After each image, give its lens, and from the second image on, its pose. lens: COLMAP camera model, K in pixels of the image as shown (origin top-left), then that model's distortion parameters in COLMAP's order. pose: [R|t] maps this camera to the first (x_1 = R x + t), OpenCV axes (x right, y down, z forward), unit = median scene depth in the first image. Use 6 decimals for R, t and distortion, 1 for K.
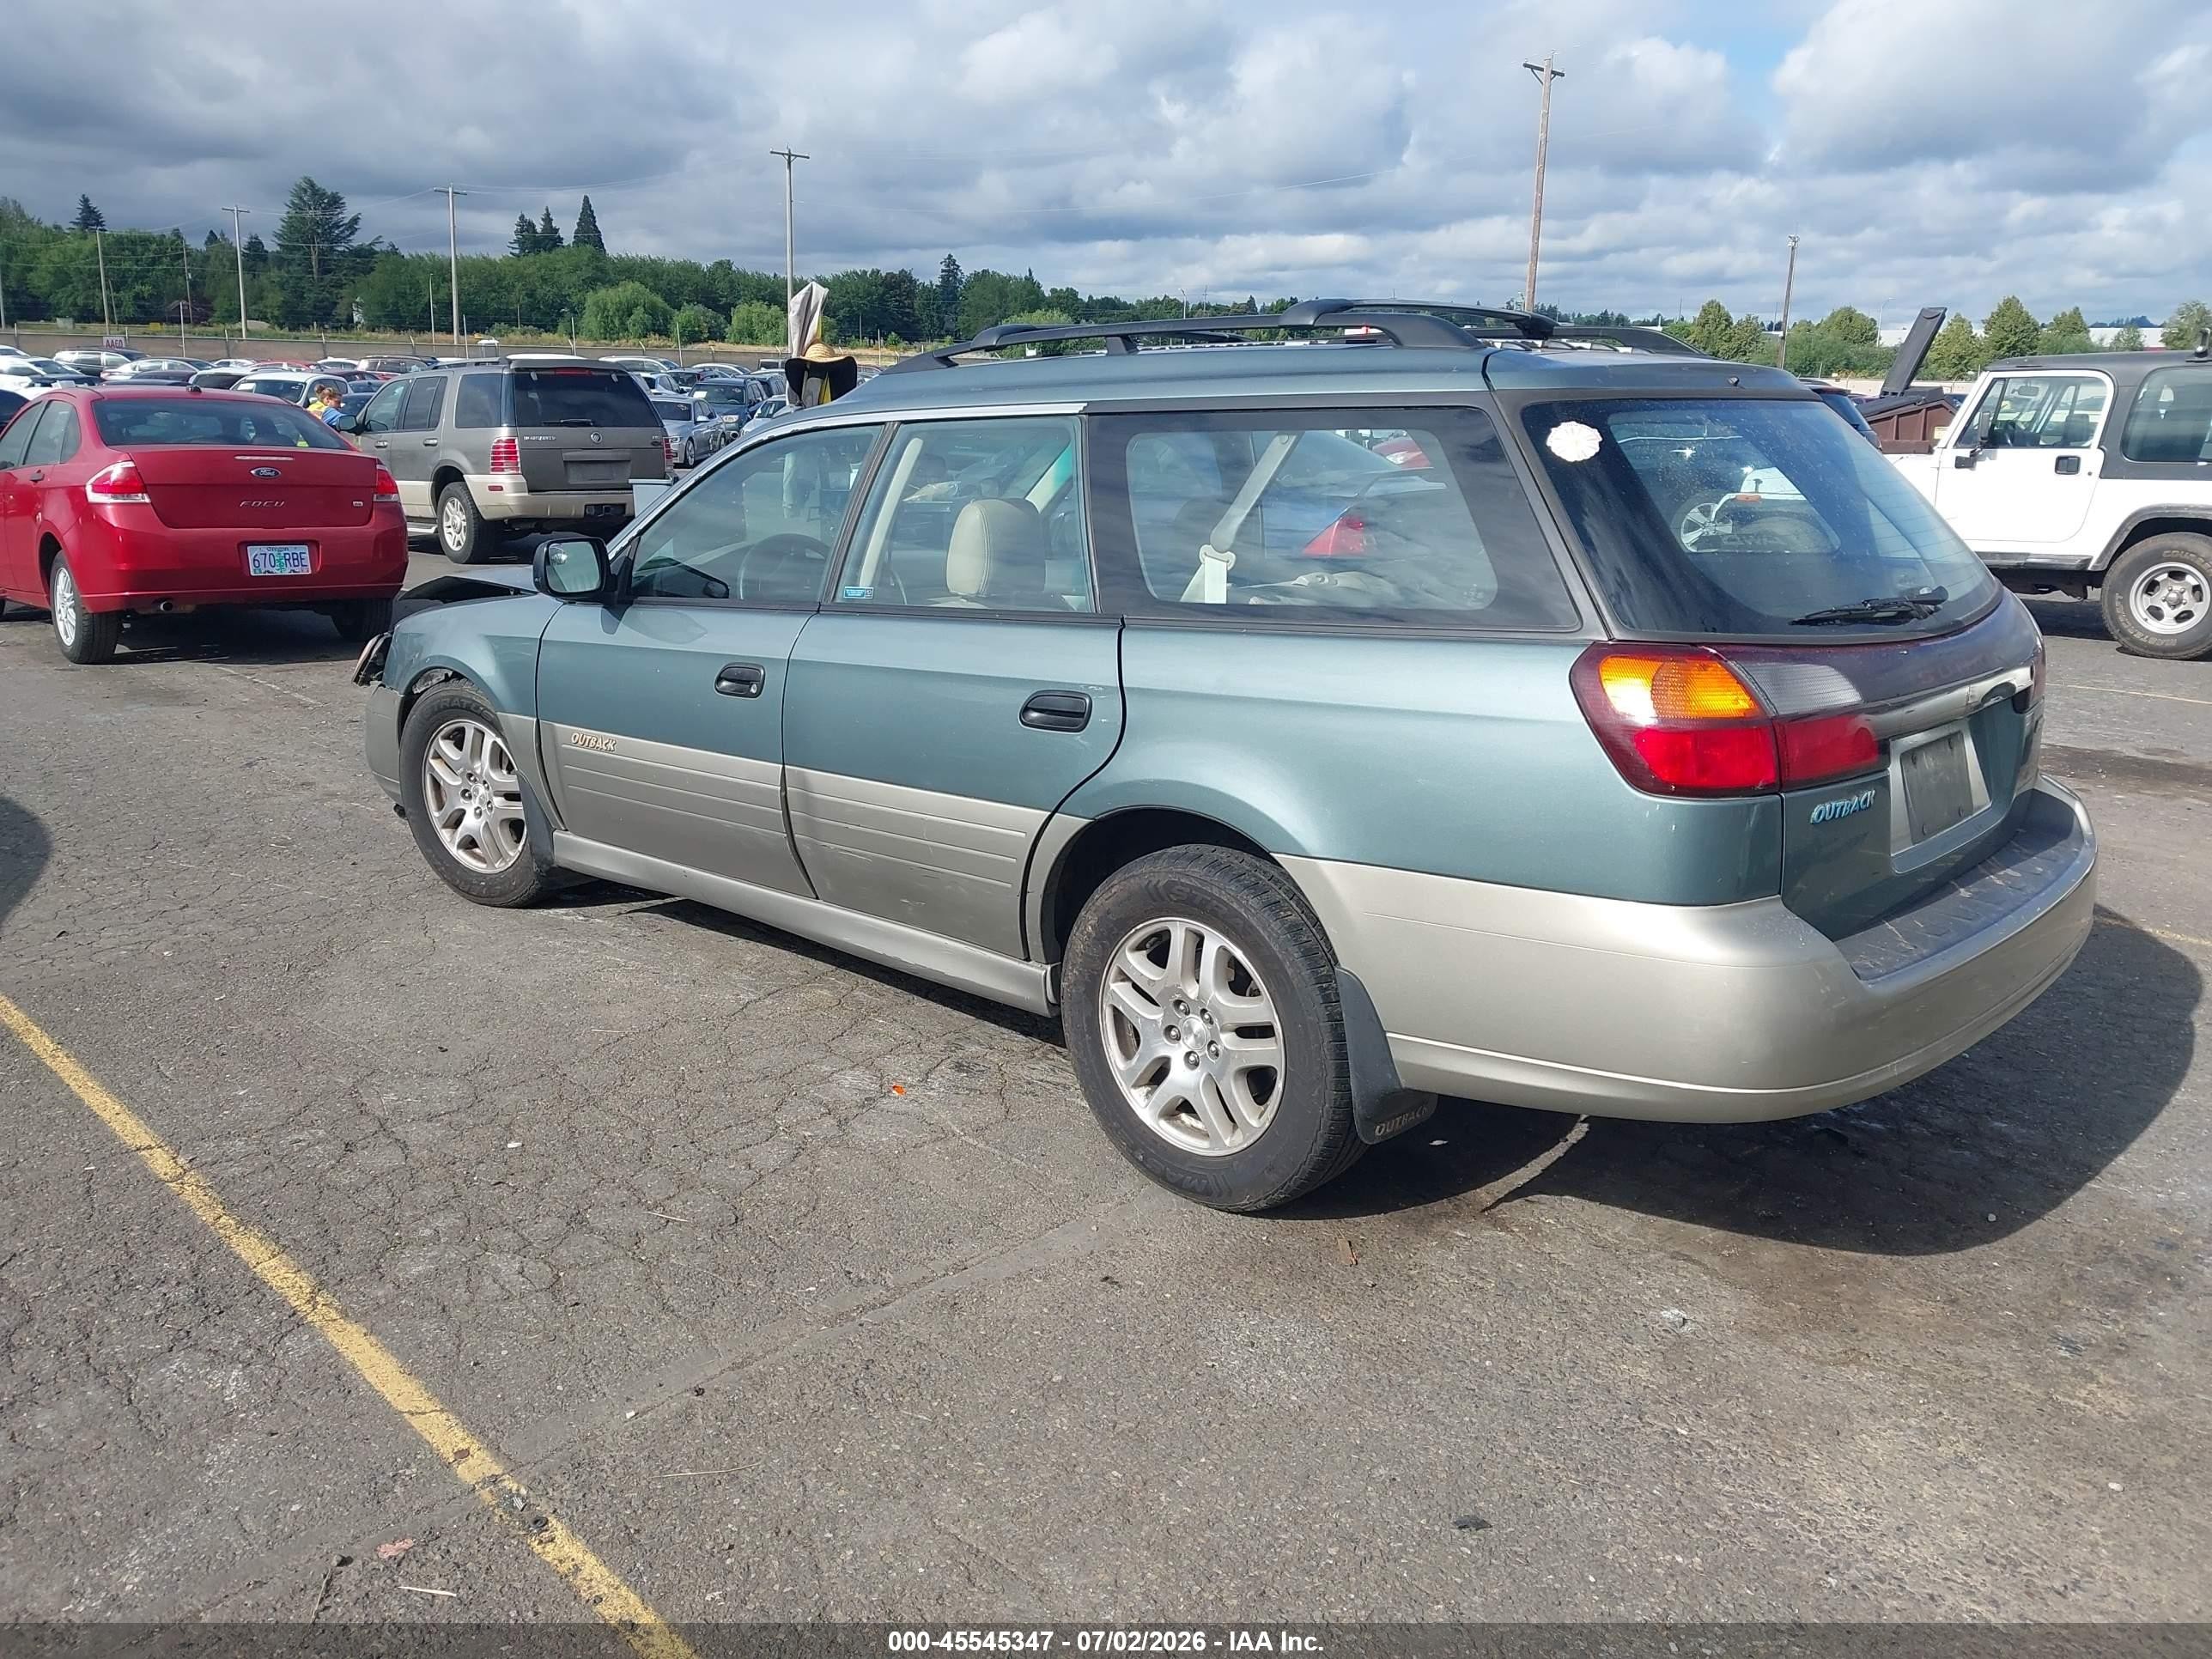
lens RADIAL K [[1685.8, 0, 1115.6], [0, 1685.8, 819.8], [0, 0, 1]] dist [0.014719, -0.019902]
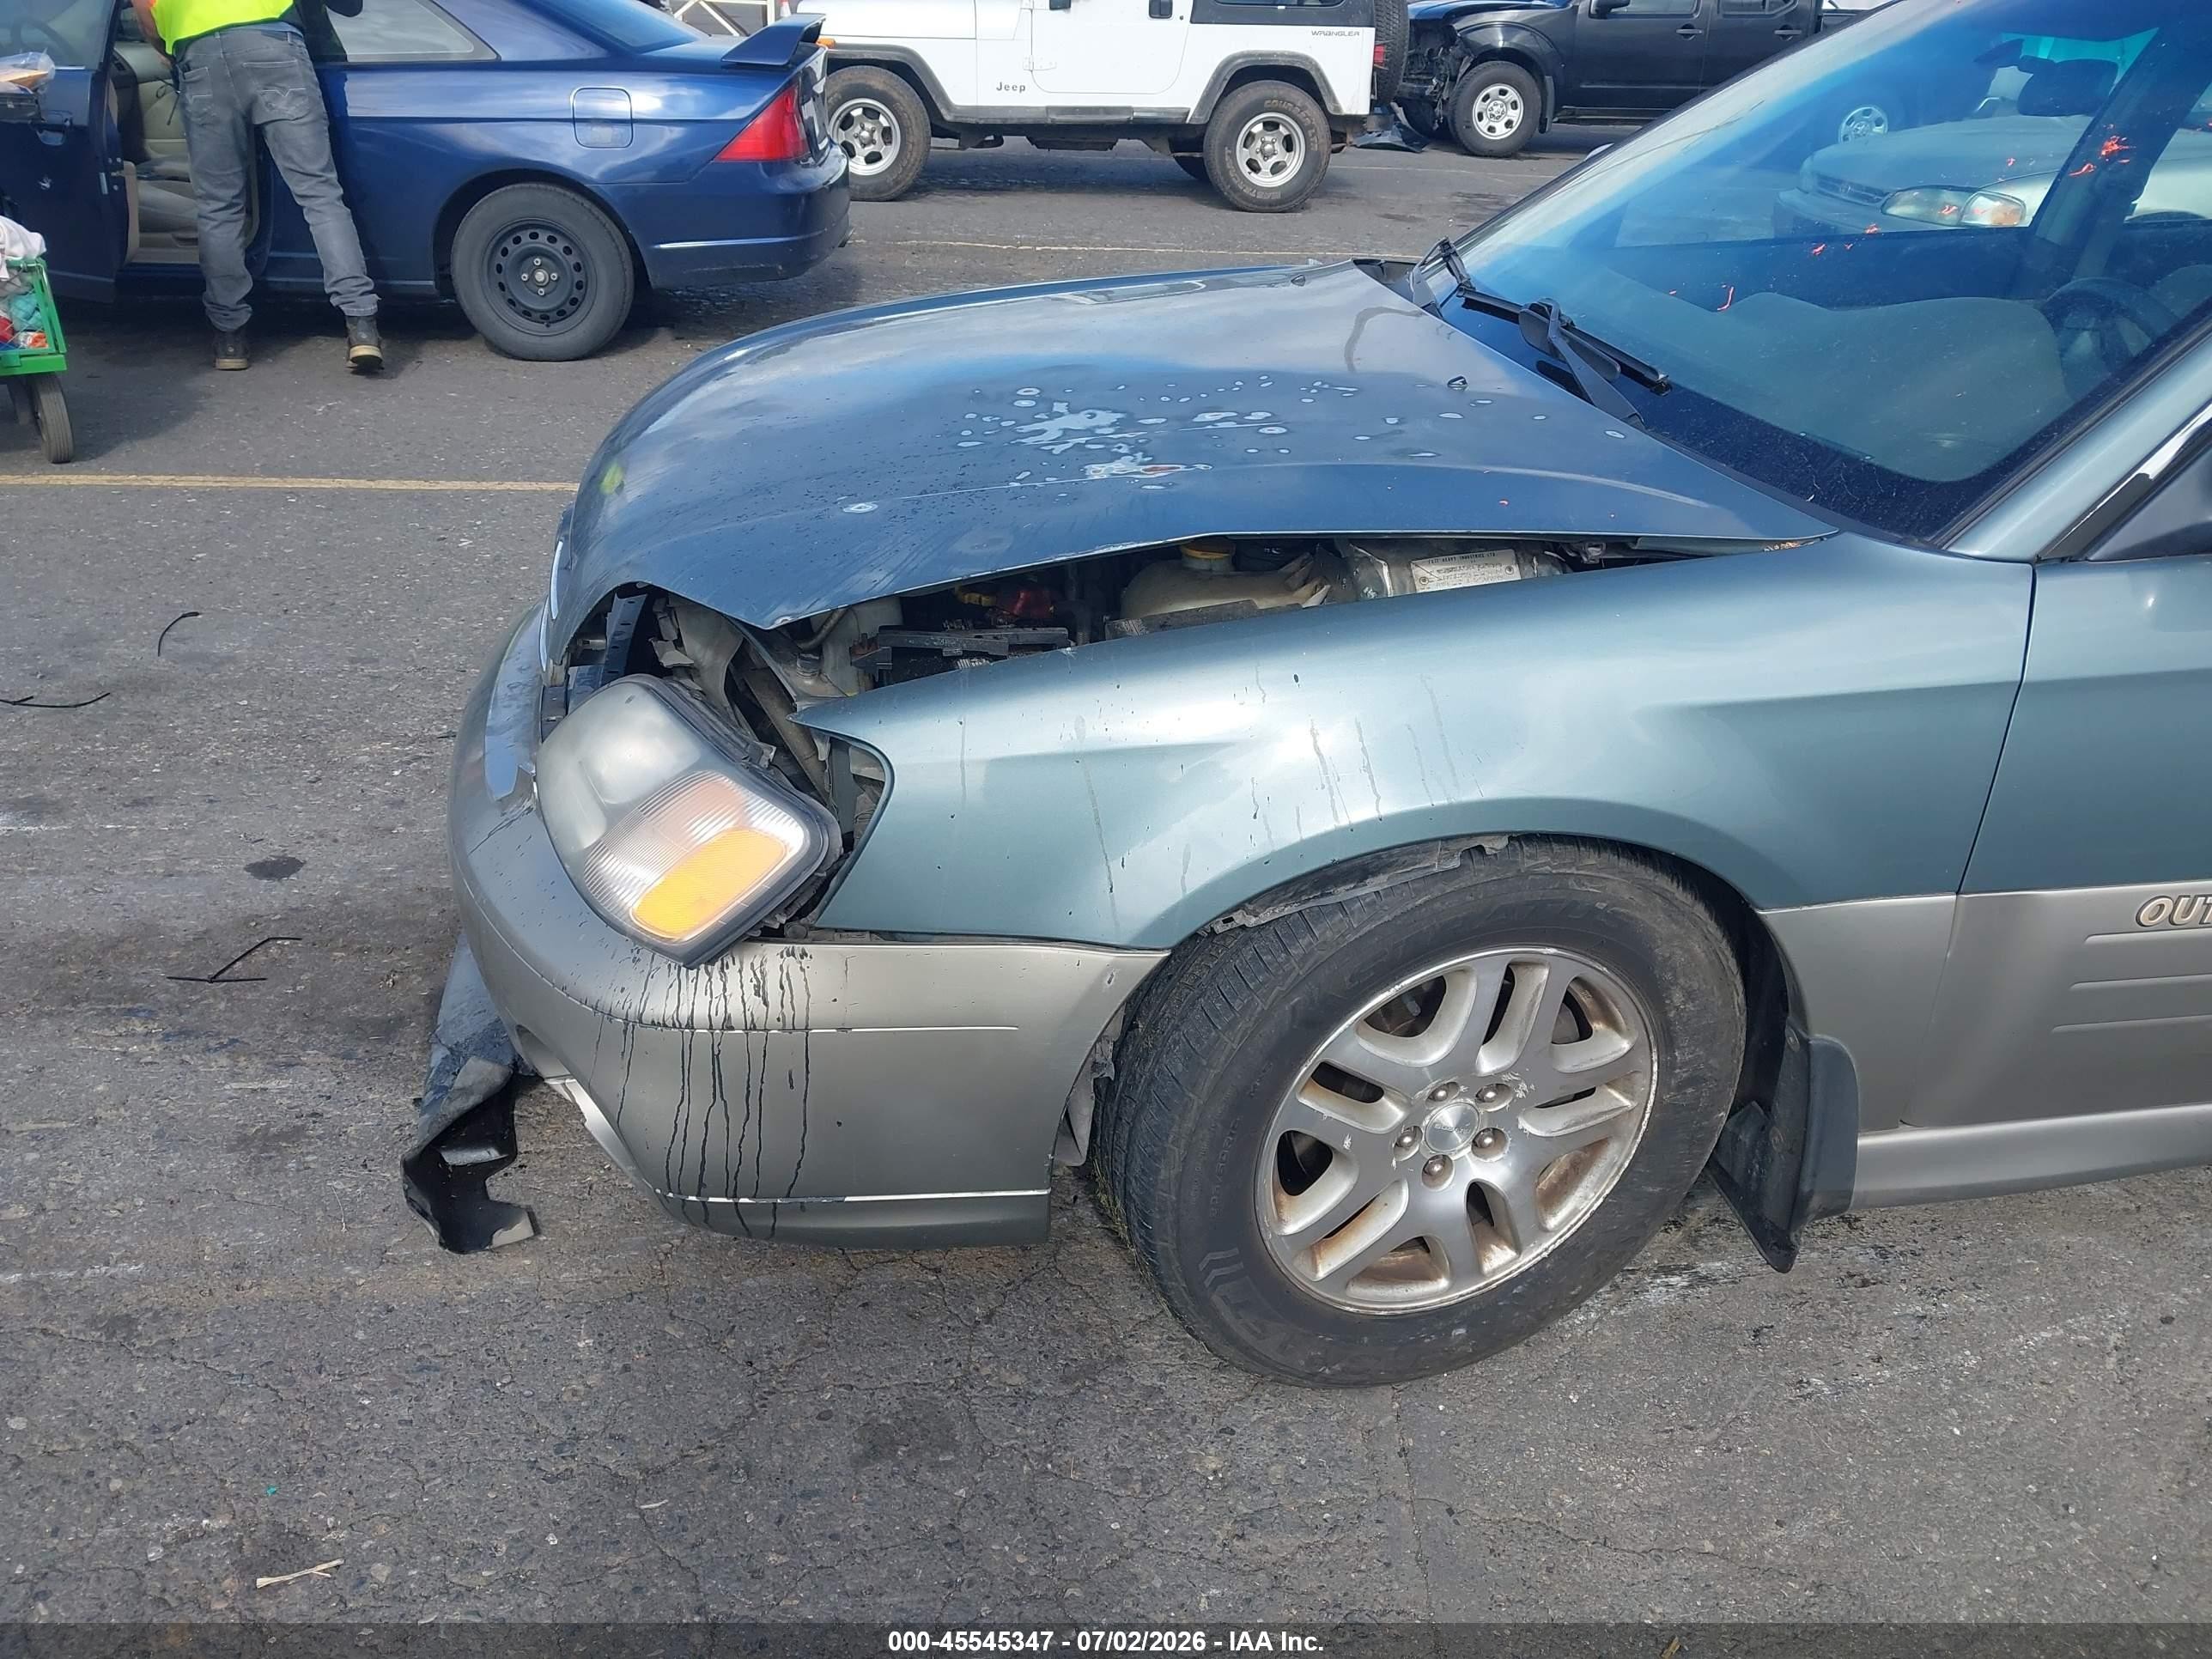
lens RADIAL K [[1685.8, 0, 1126.7], [0, 1685.8, 828.0], [0, 0, 1]] dist [0.014719, -0.019902]
pose [[0.634024, -0.339579, 0.694766, -0.823783], [0.150965, 0.935493, 0.319472, -0.257482], [-0.758435, -0.097667, 0.644390, 1.088667]]
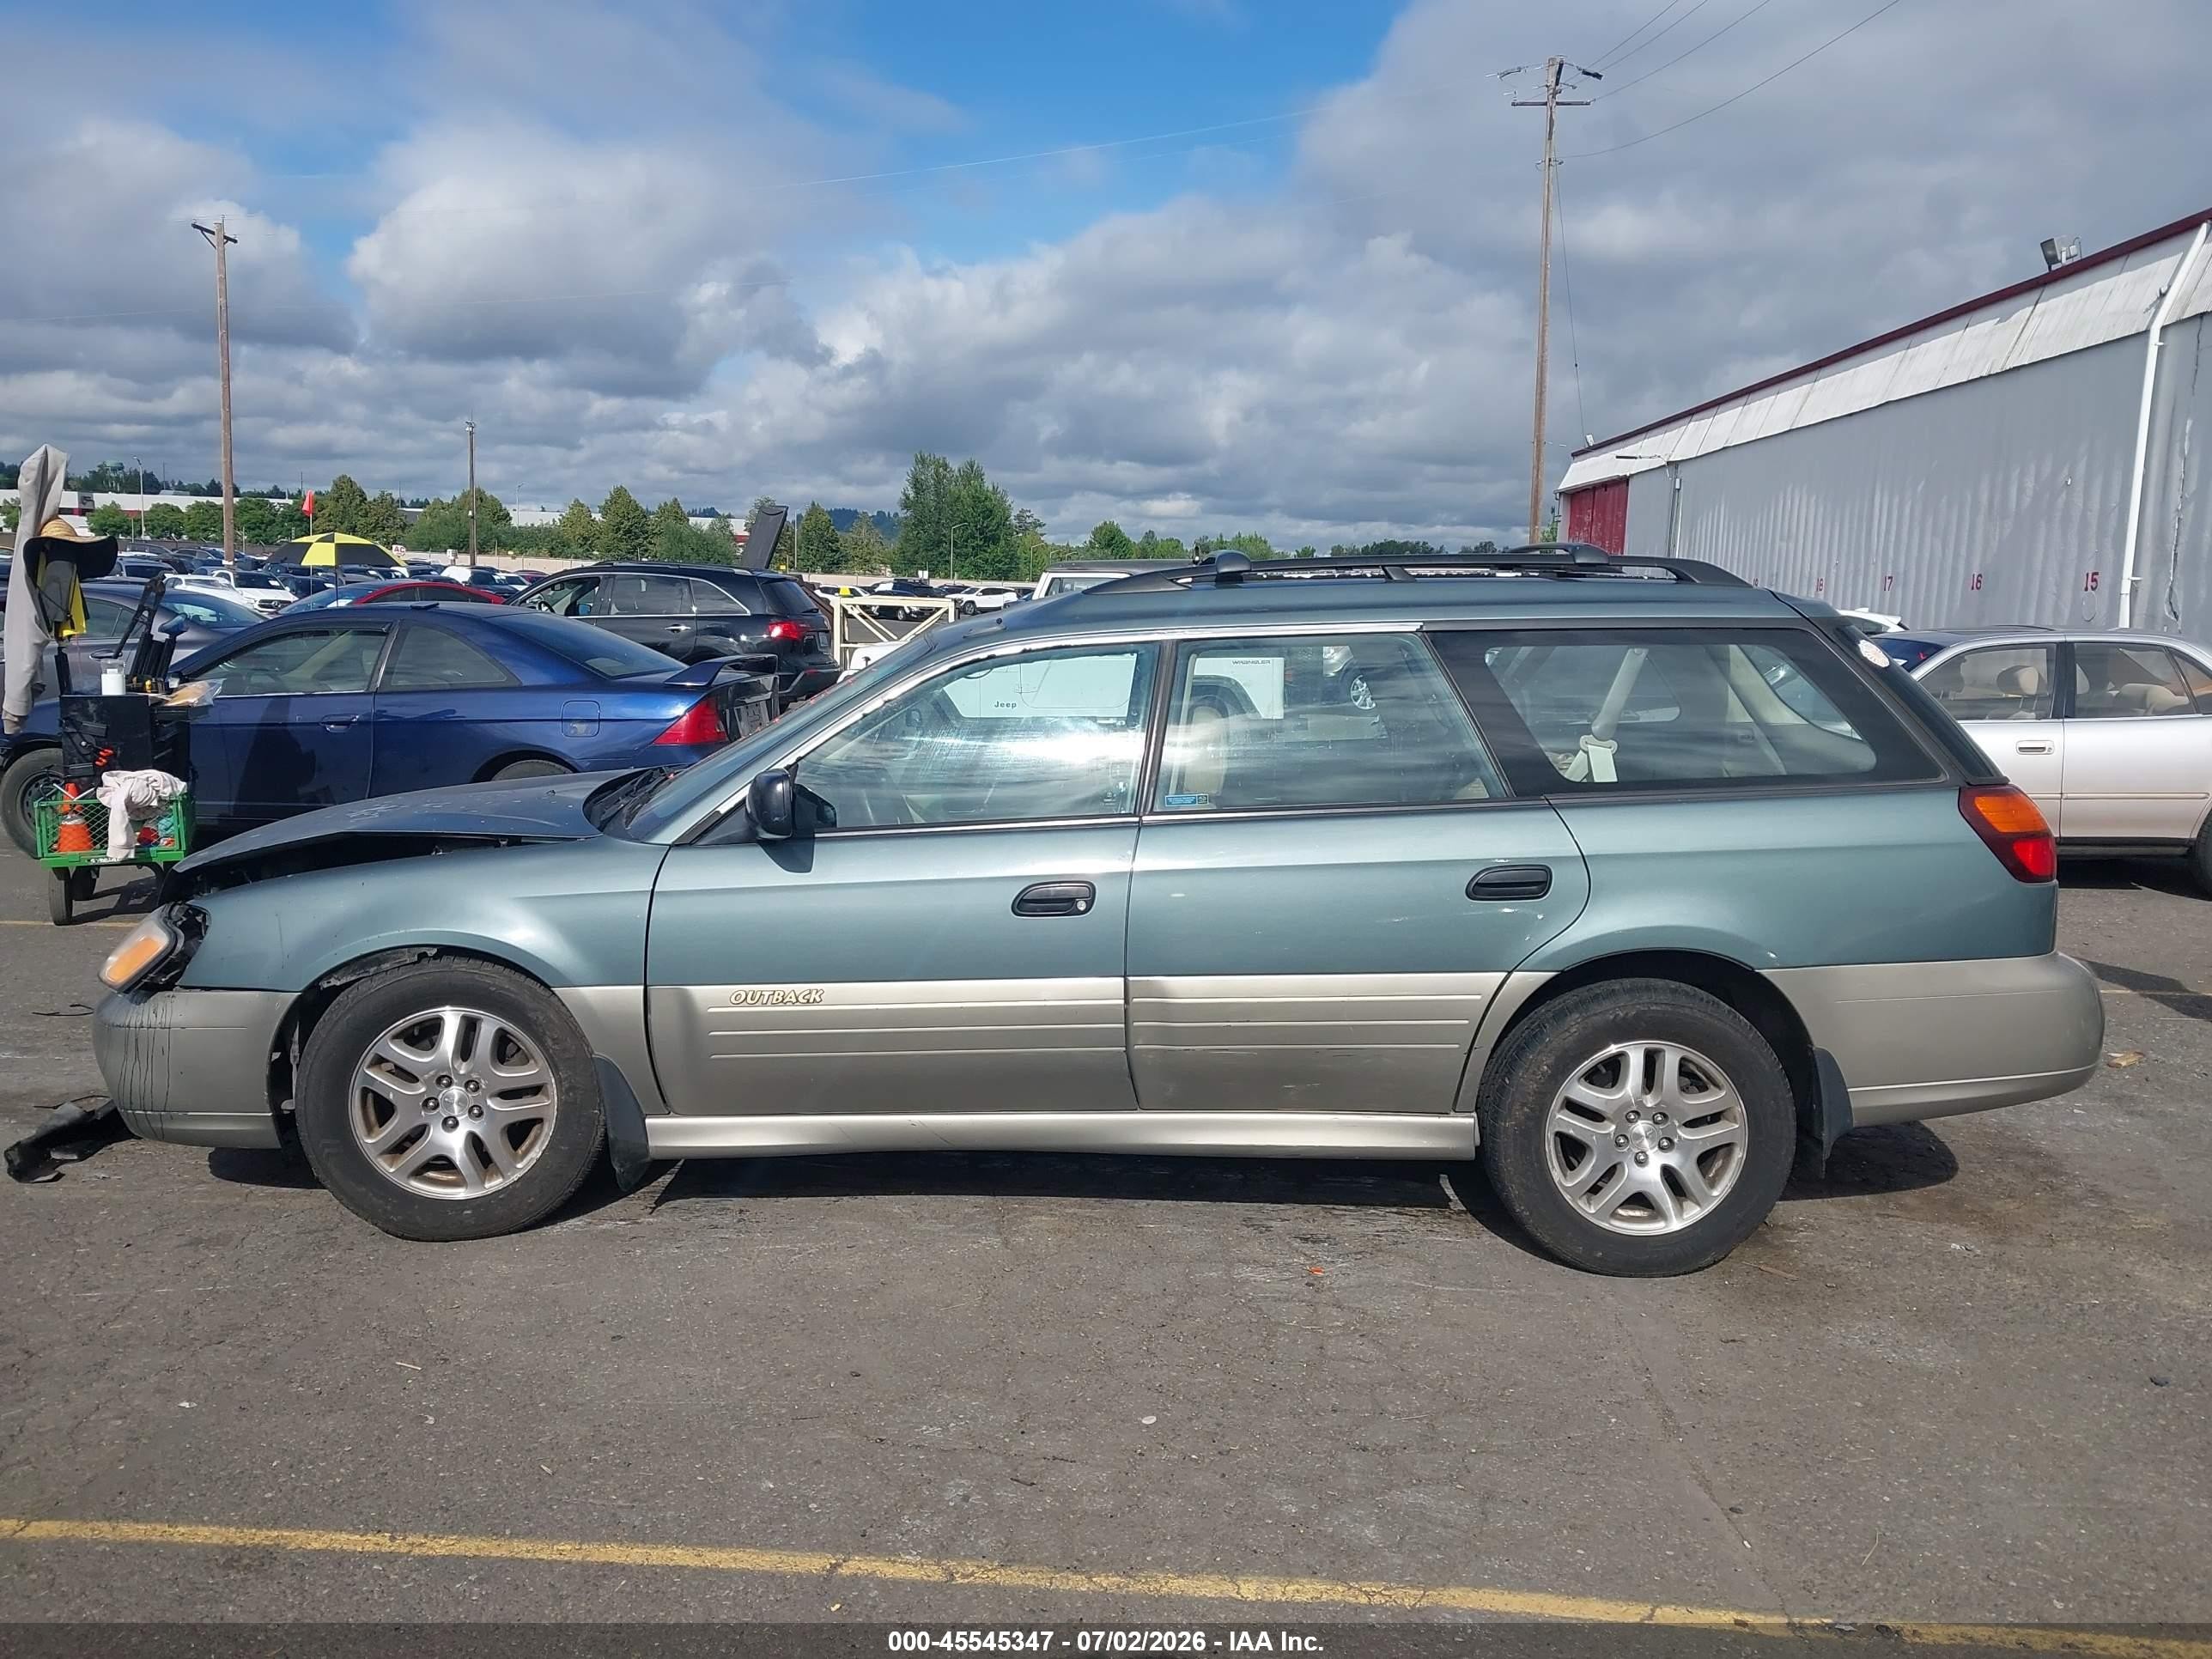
lens RADIAL K [[1685.8, 0, 1098.9], [0, 1685.8, 829.1], [0, 0, 1]] dist [0.014719, -0.019902]
pose [[0.751491, -0.087294, 0.653943, -0.838028], [0.149005, 0.988054, -0.039337, -0.082481], [-0.642697, 0.127002, 0.755520, 0.249146]]
